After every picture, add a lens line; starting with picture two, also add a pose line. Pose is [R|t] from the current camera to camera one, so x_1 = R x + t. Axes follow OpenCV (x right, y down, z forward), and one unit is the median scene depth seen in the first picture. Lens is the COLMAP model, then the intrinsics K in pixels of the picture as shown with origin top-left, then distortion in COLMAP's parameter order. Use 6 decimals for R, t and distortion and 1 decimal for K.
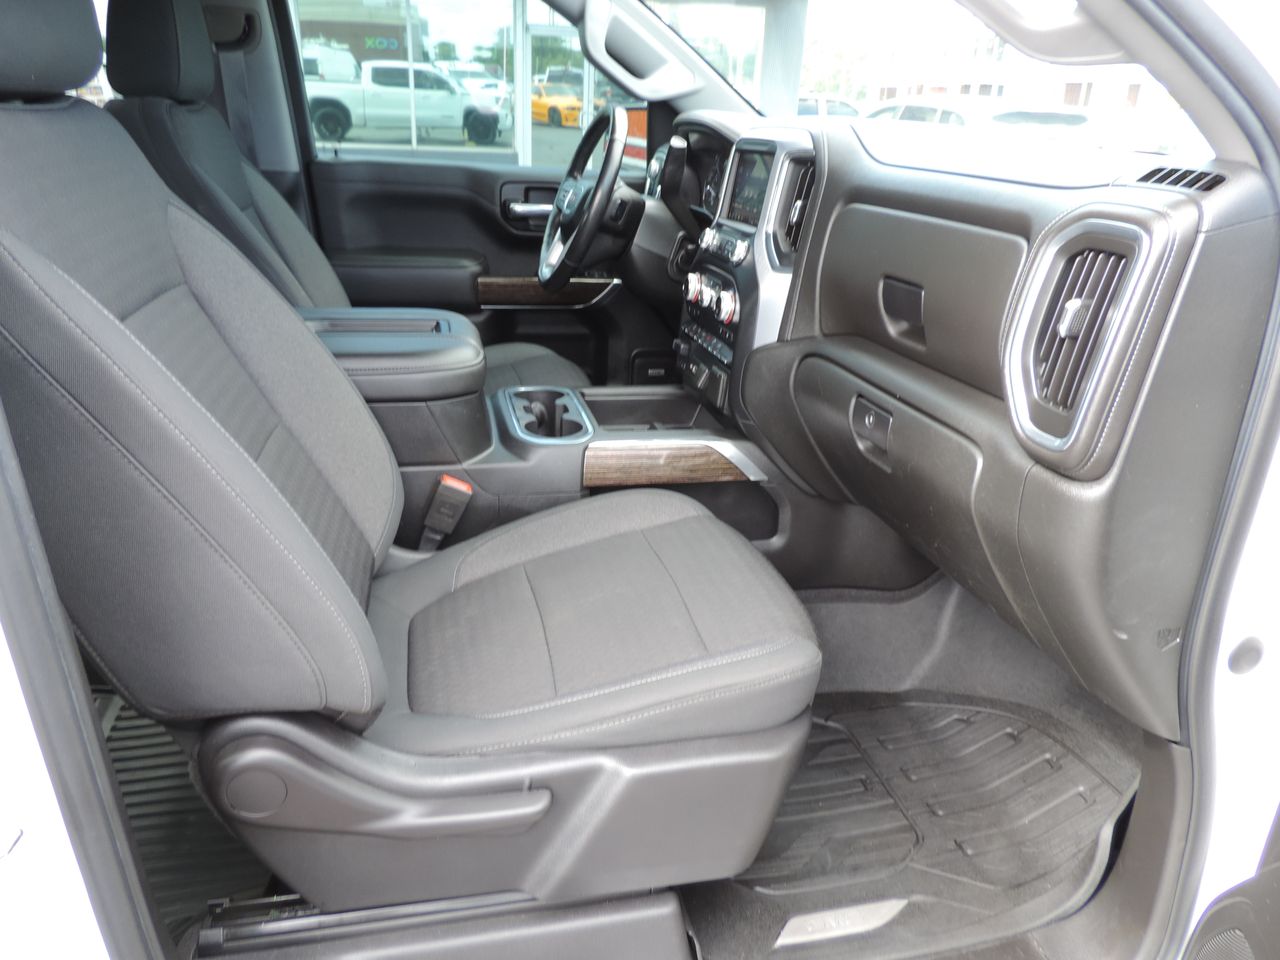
lens RADIAL K [[922.0, 0, 640.8], [0, 922.0, 484.5], [0, 0, 1]] dist [-0.009309, -0.001228]
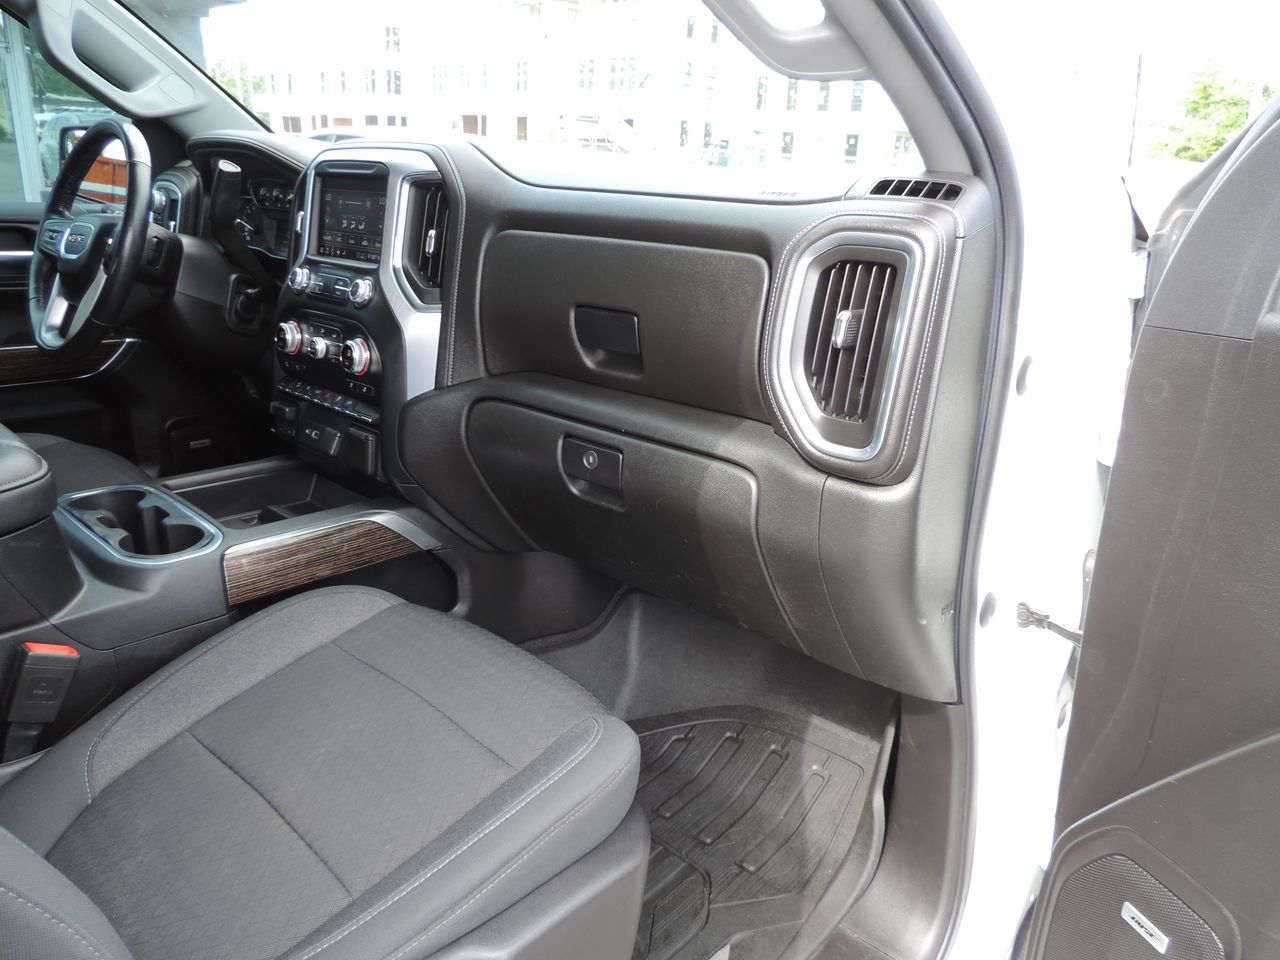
lens RADIAL K [[922.0, 0, 640.8], [0, 922.0, 484.5], [0, 0, 1]] dist [-0.009309, -0.001228]
pose [[0.827385, -0.182306, 0.531223, -0.169203], [0.198109, 0.979789, 0.027689, -0.051156], [-0.525534, 0.082331, 0.846779, 0.161259]]
